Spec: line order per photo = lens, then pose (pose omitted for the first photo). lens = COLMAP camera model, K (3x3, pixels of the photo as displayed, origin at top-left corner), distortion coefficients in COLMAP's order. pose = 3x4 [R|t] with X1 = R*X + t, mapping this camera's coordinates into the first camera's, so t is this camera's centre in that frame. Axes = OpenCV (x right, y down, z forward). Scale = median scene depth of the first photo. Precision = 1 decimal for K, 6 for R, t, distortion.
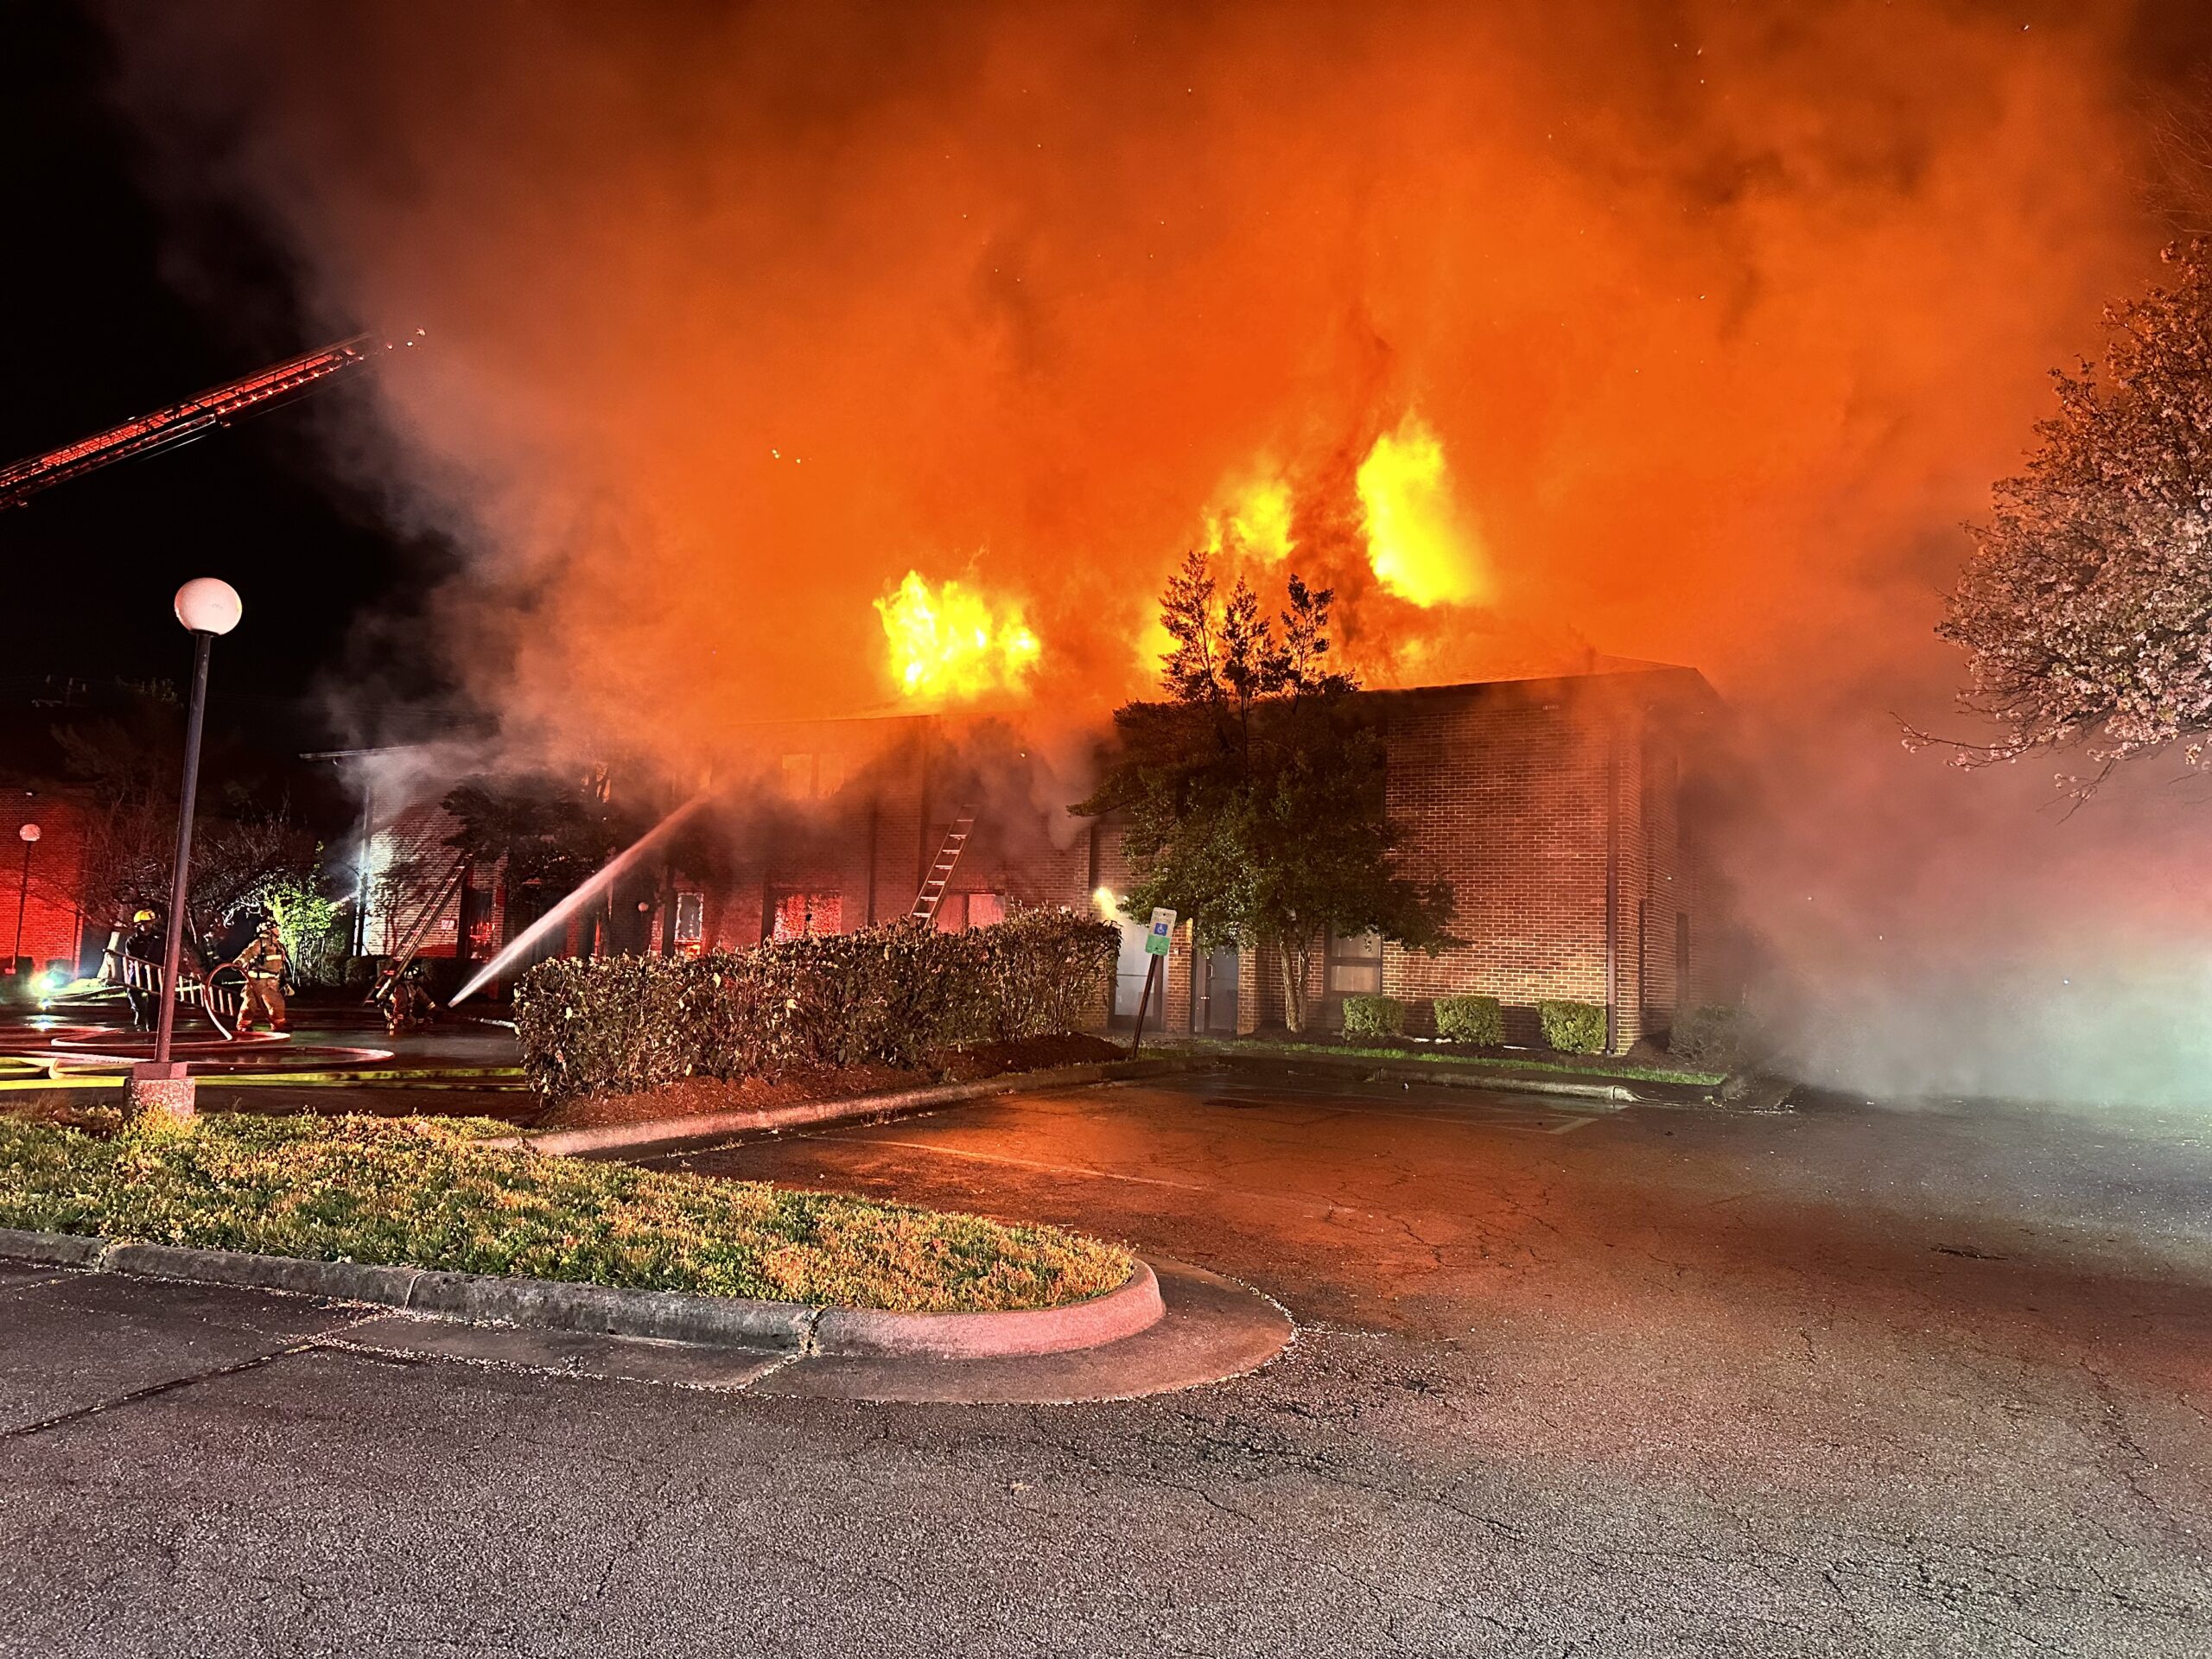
lens RADIAL K [[1518.8, 0, 1106.0], [0, 1518.8, 829.5], [0, 0, 1]] dist [0.056530, -0.002792]
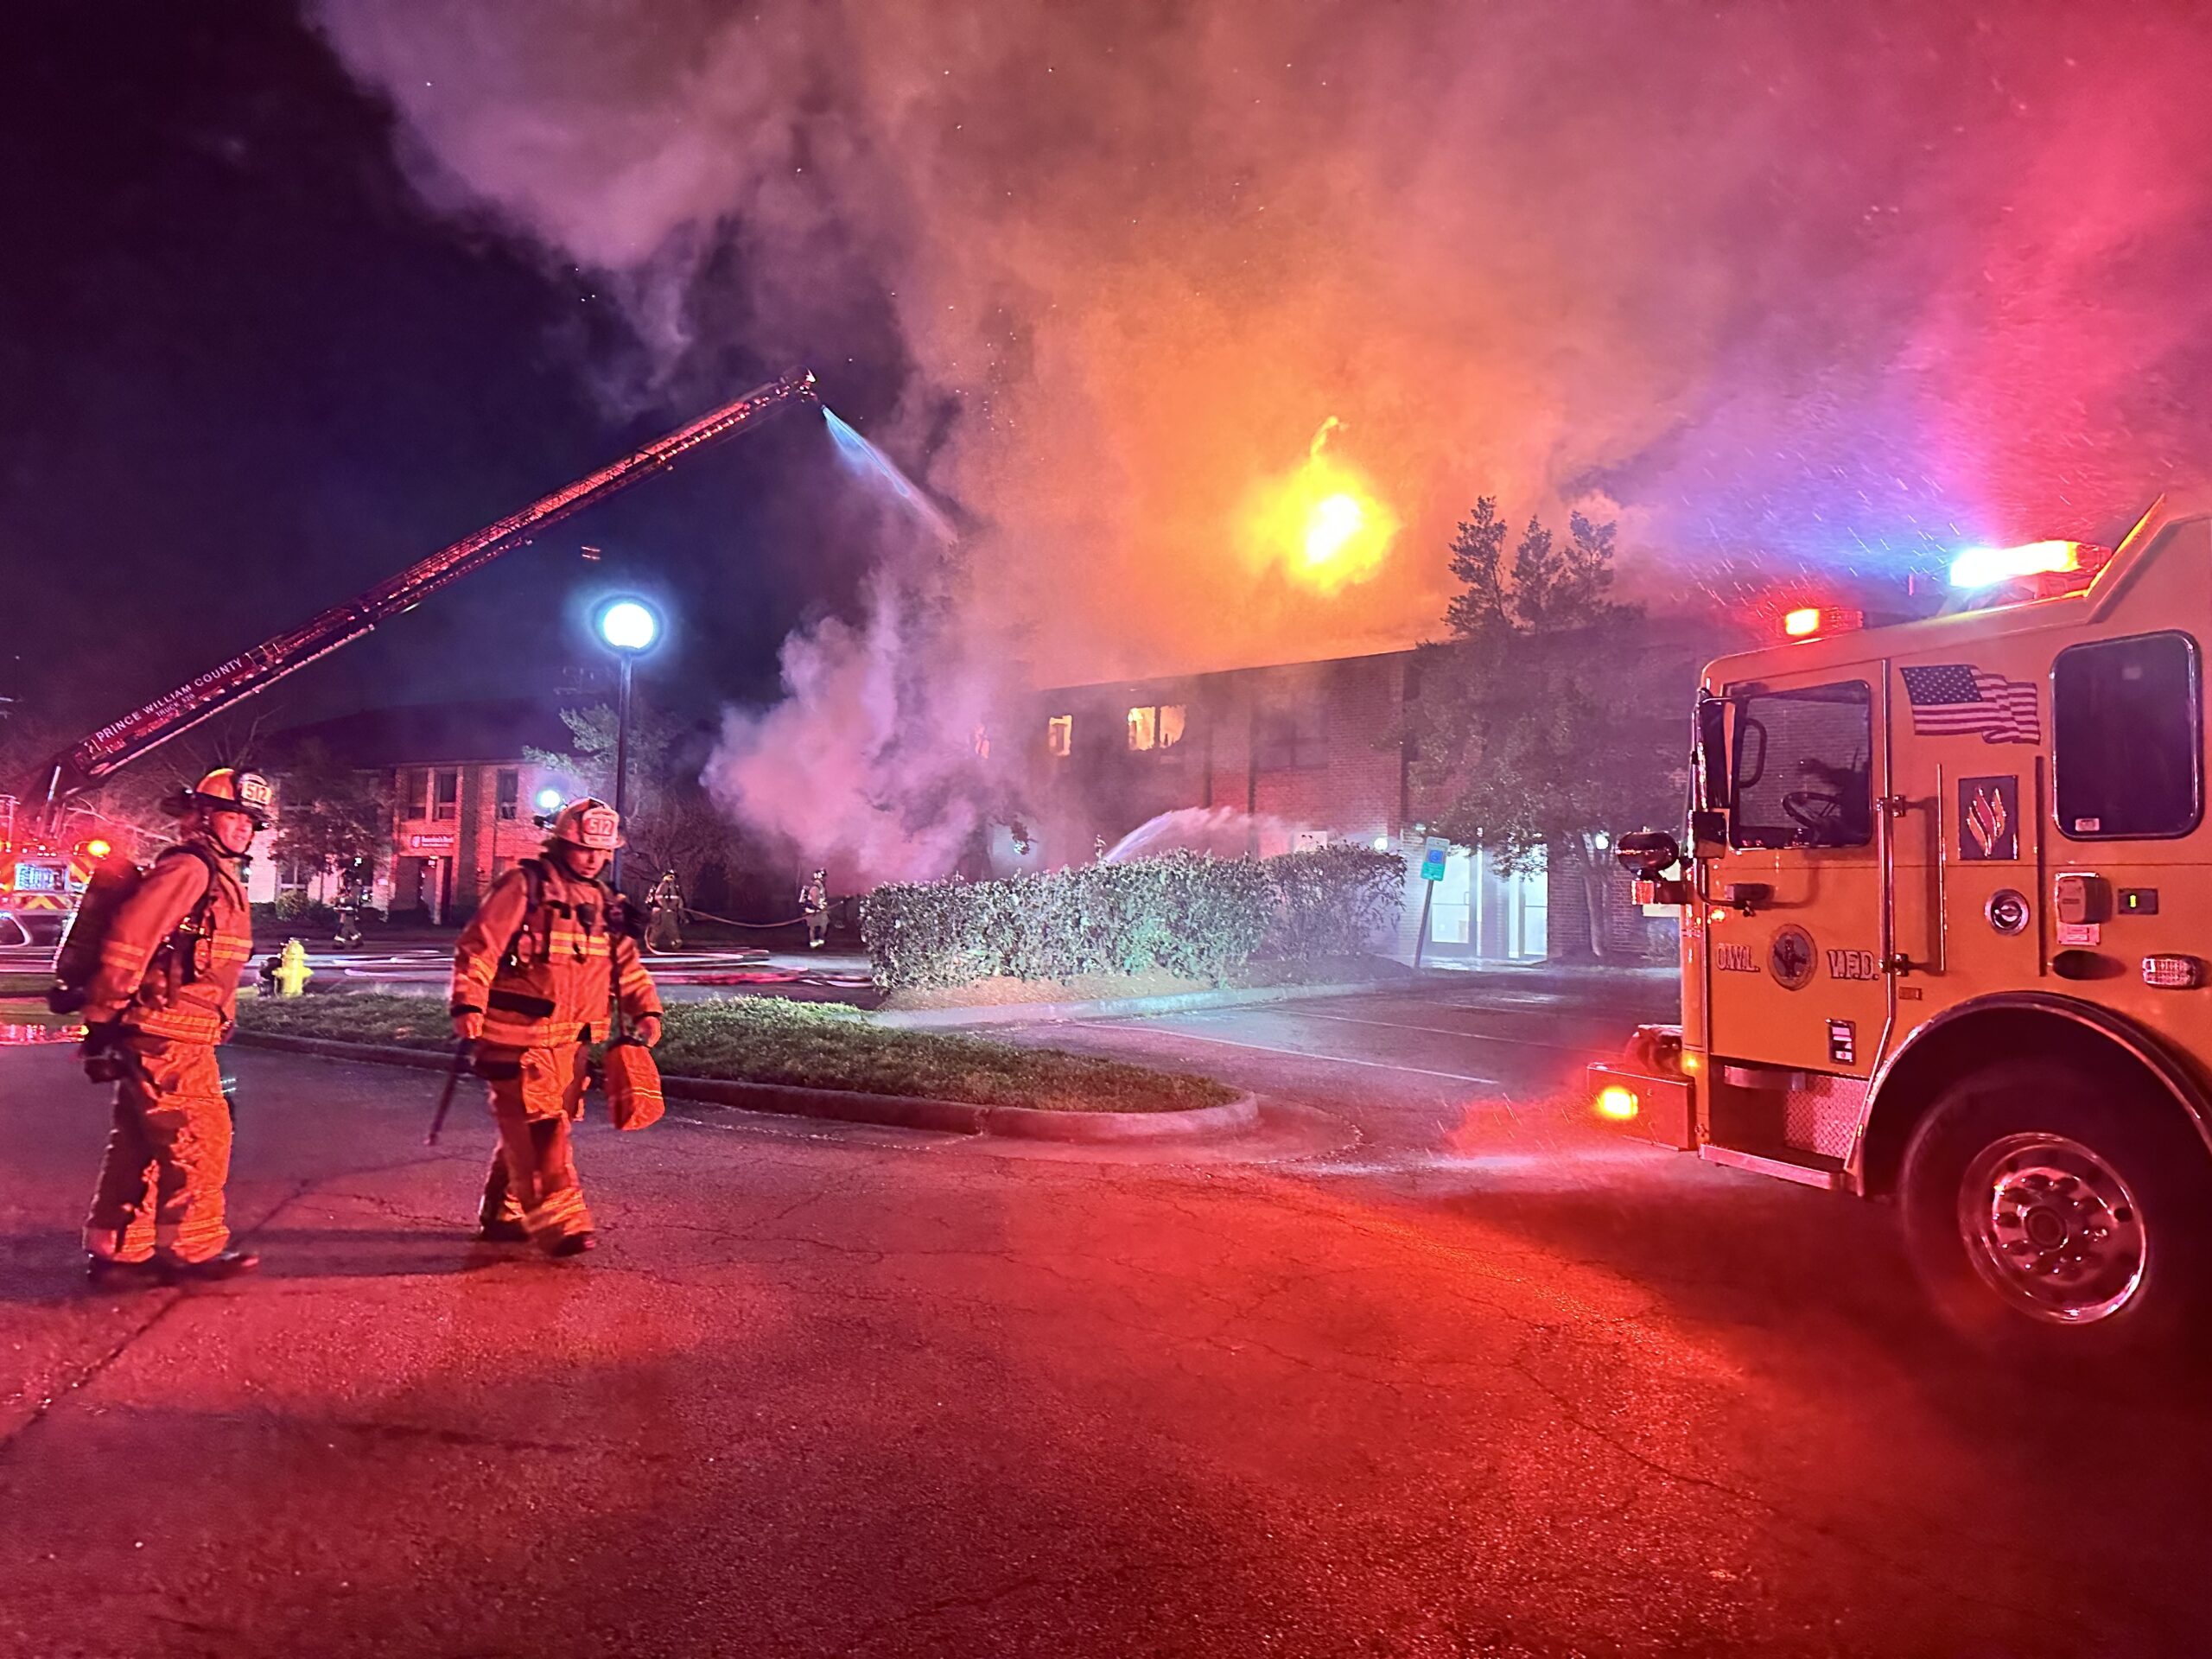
lens RADIAL K [[1535.7, 0, 1106.0], [0, 1535.7, 829.5], [0, 0, 1]] dist [0.140313, 0.000680]
pose [[0.960200, -0.024393, -0.278248, 0.168554], [0.034947, 0.998843, 0.033033, 0.003056], [0.277120, -0.041442, 0.959941, -0.182596]]
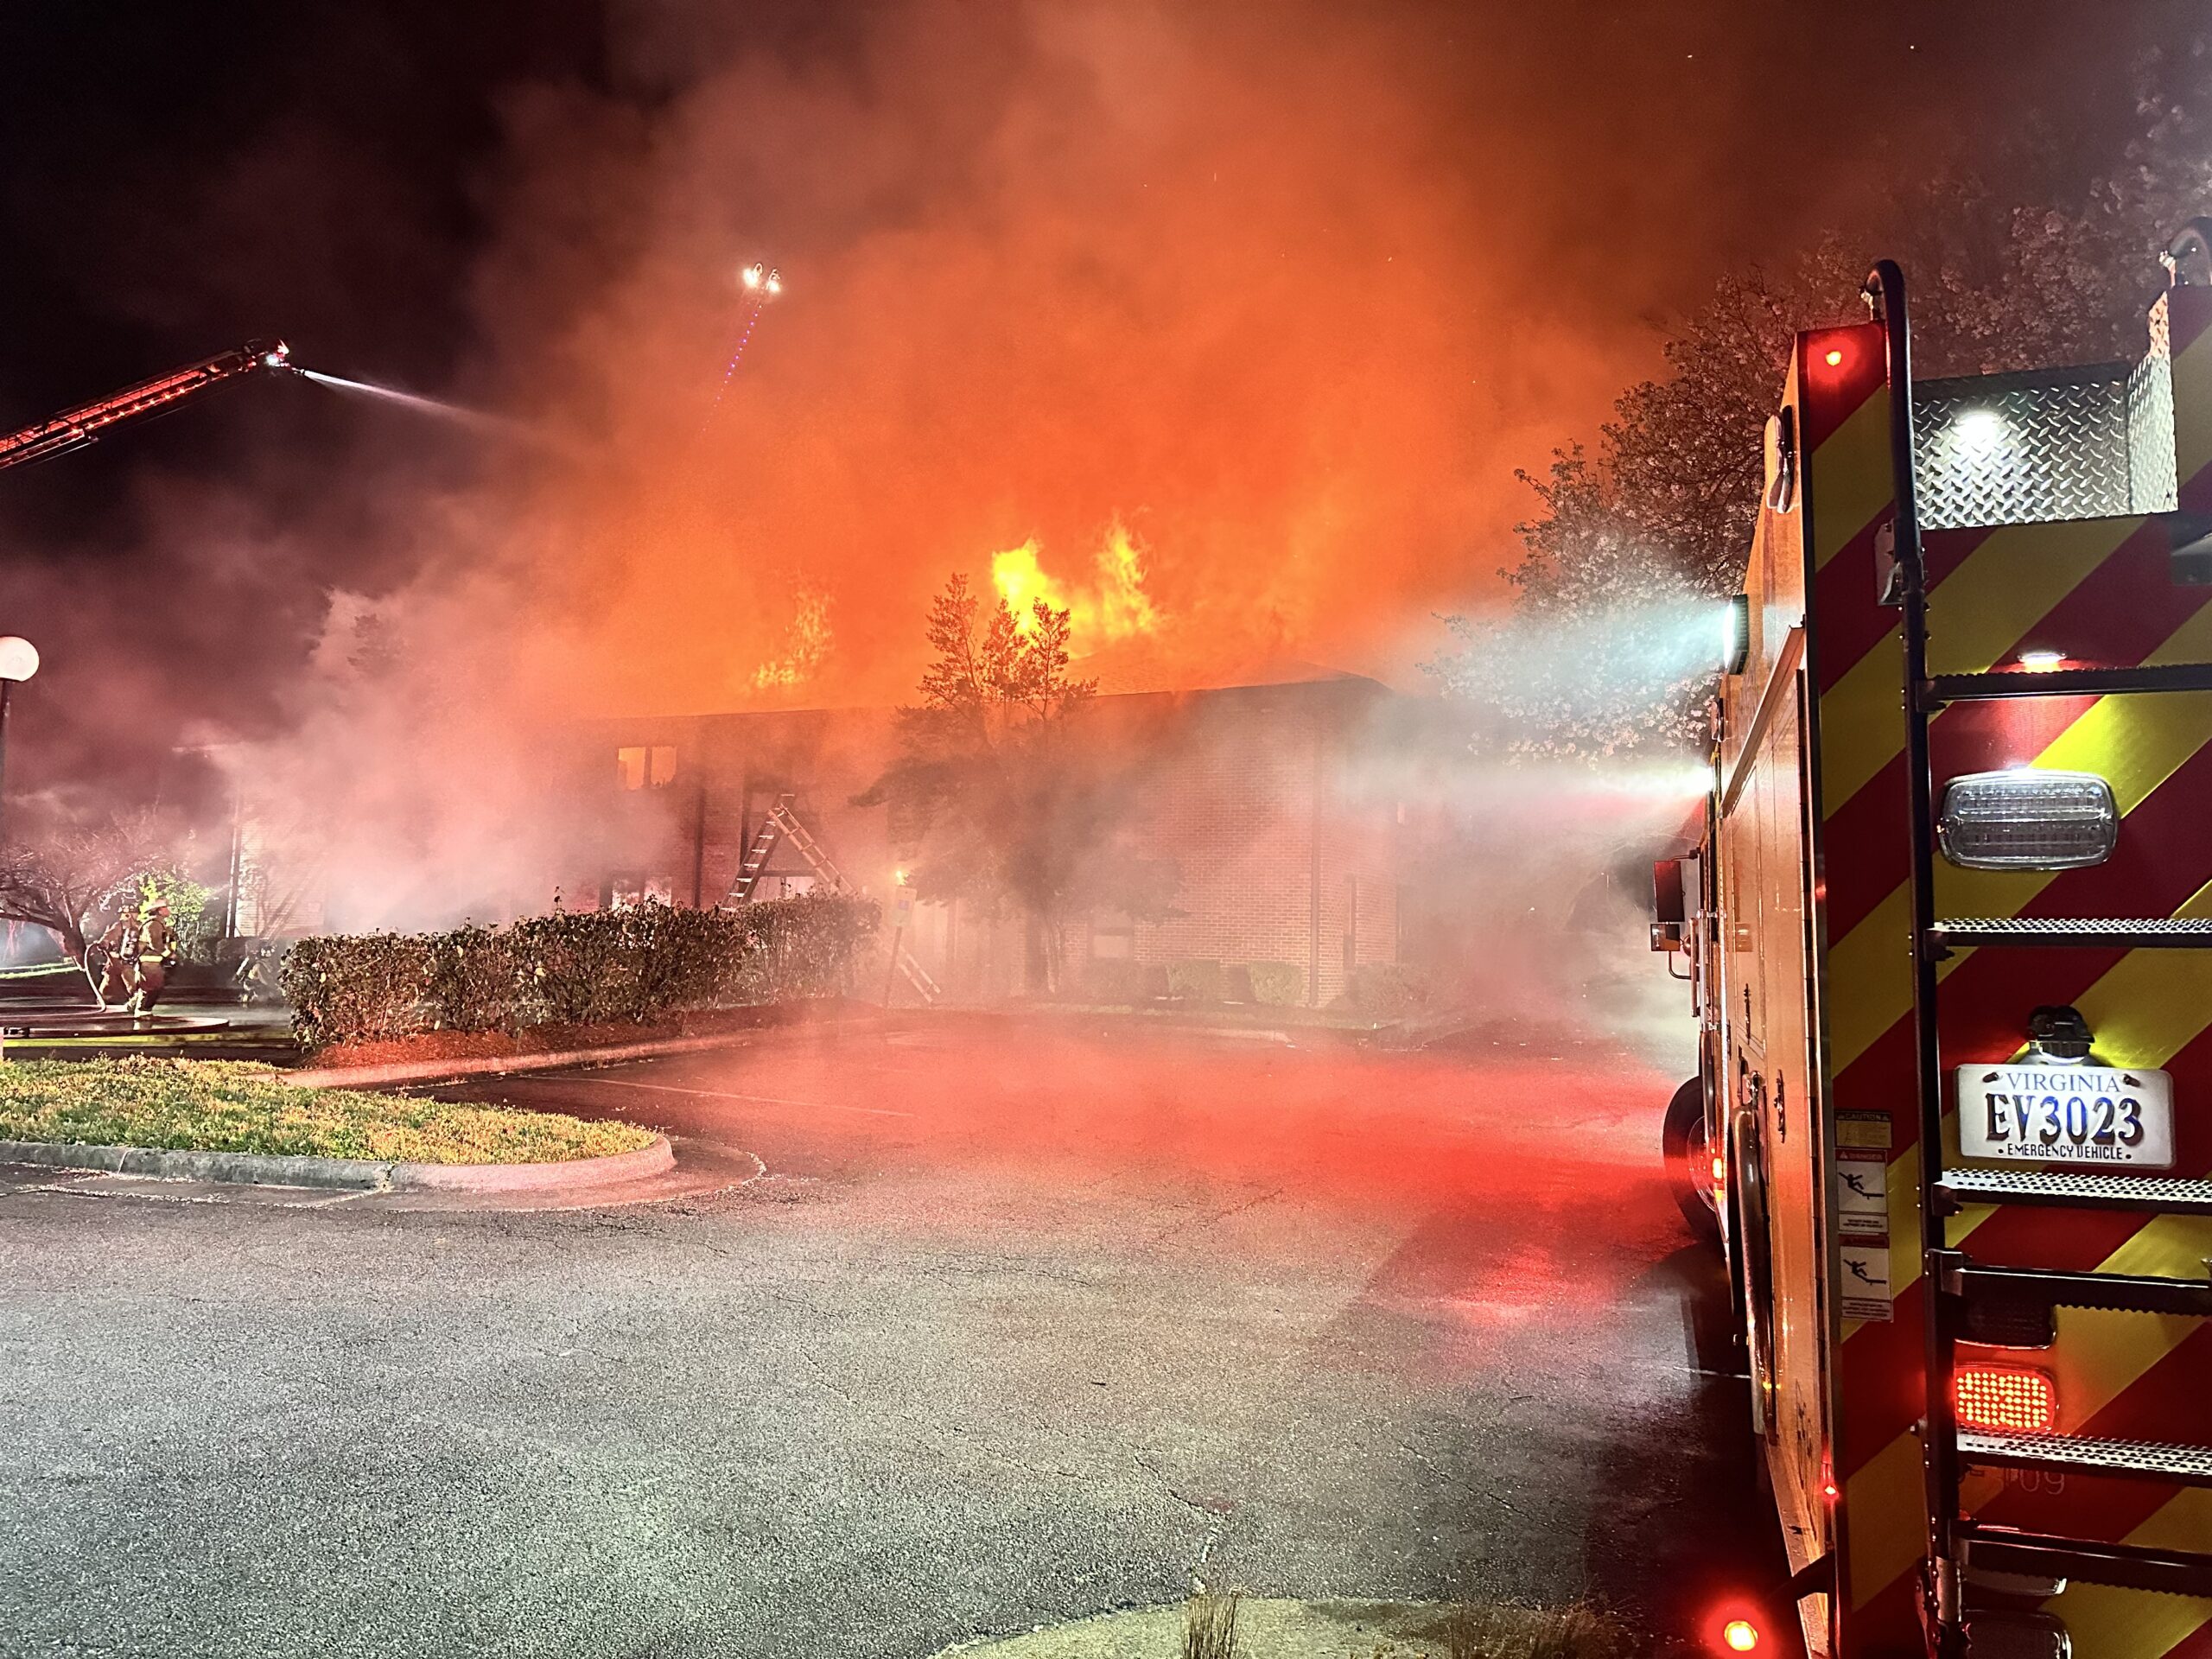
lens RADIAL K [[1565.8, 0, 1106.0], [0, 1565.8, 829.5], [0, 0, 1]] dist [0.053840, 0.003837]
pose [[0.999771, -0.003678, 0.021084, 0.237193], [0.003381, 0.999895, 0.014126, -0.014902], [-0.021134, -0.014051, 0.999678, -0.275957]]
